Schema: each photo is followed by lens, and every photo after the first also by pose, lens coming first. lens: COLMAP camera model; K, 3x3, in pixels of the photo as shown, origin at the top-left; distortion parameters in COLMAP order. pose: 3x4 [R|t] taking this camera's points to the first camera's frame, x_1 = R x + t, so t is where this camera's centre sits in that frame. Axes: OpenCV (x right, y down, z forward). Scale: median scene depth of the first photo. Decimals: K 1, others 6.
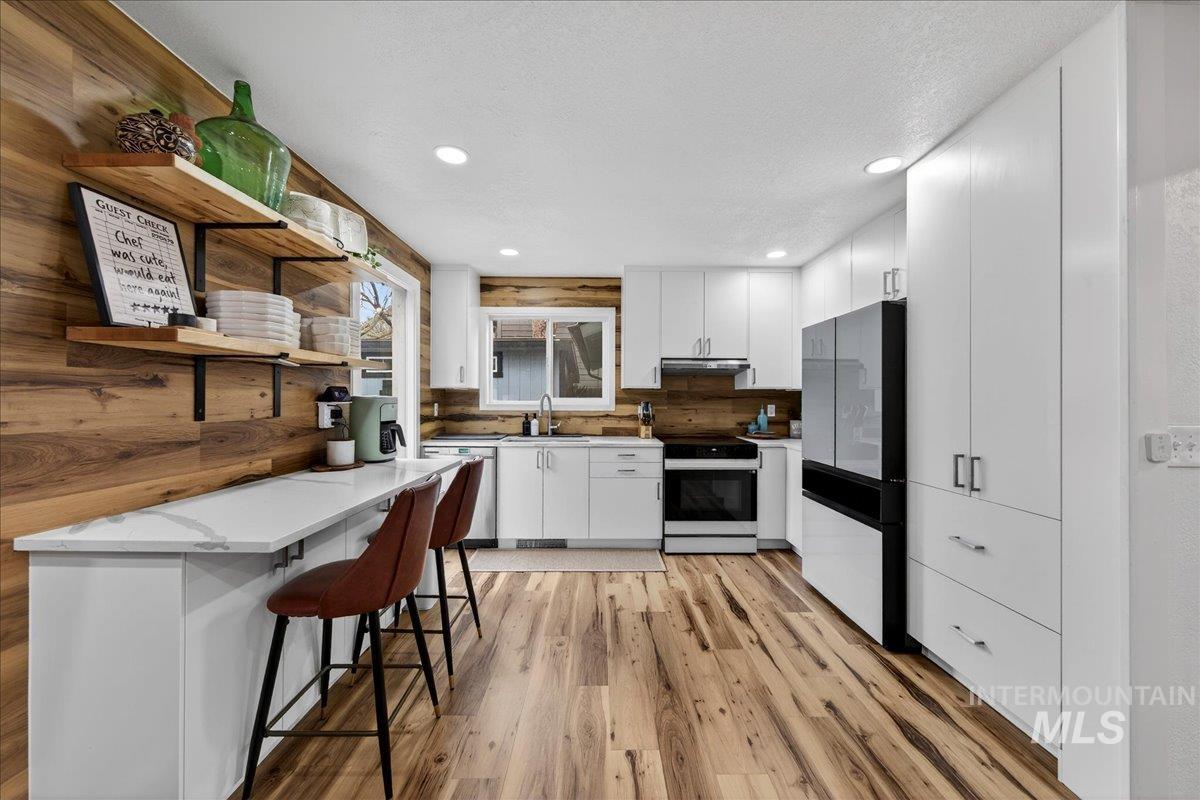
lens RADIAL K [[442.2, 0, 600.7], [0, 442.2, 402.4], [0, 0, 1]] dist [0.013002, -0.000133]
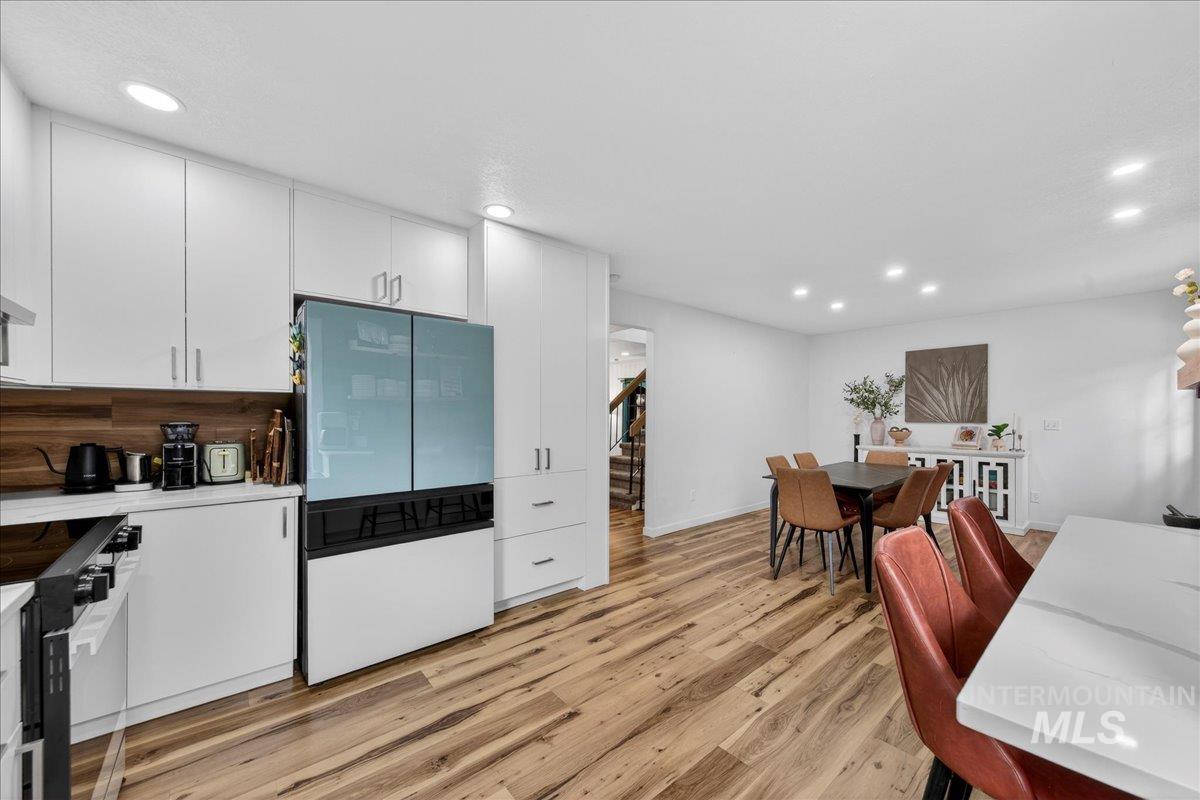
lens RADIAL K [[442.2, 0, 606.3], [0, 442.2, 409.9], [0, 0, 1]] dist [0.013002, -0.000133]
pose [[-0.636785, 0.000813, 0.771041, -0.481750], [-0.003435, 0.999987, -0.003891, -0.011101], [-0.771034, -0.005126, -0.636773, 1.616739]]
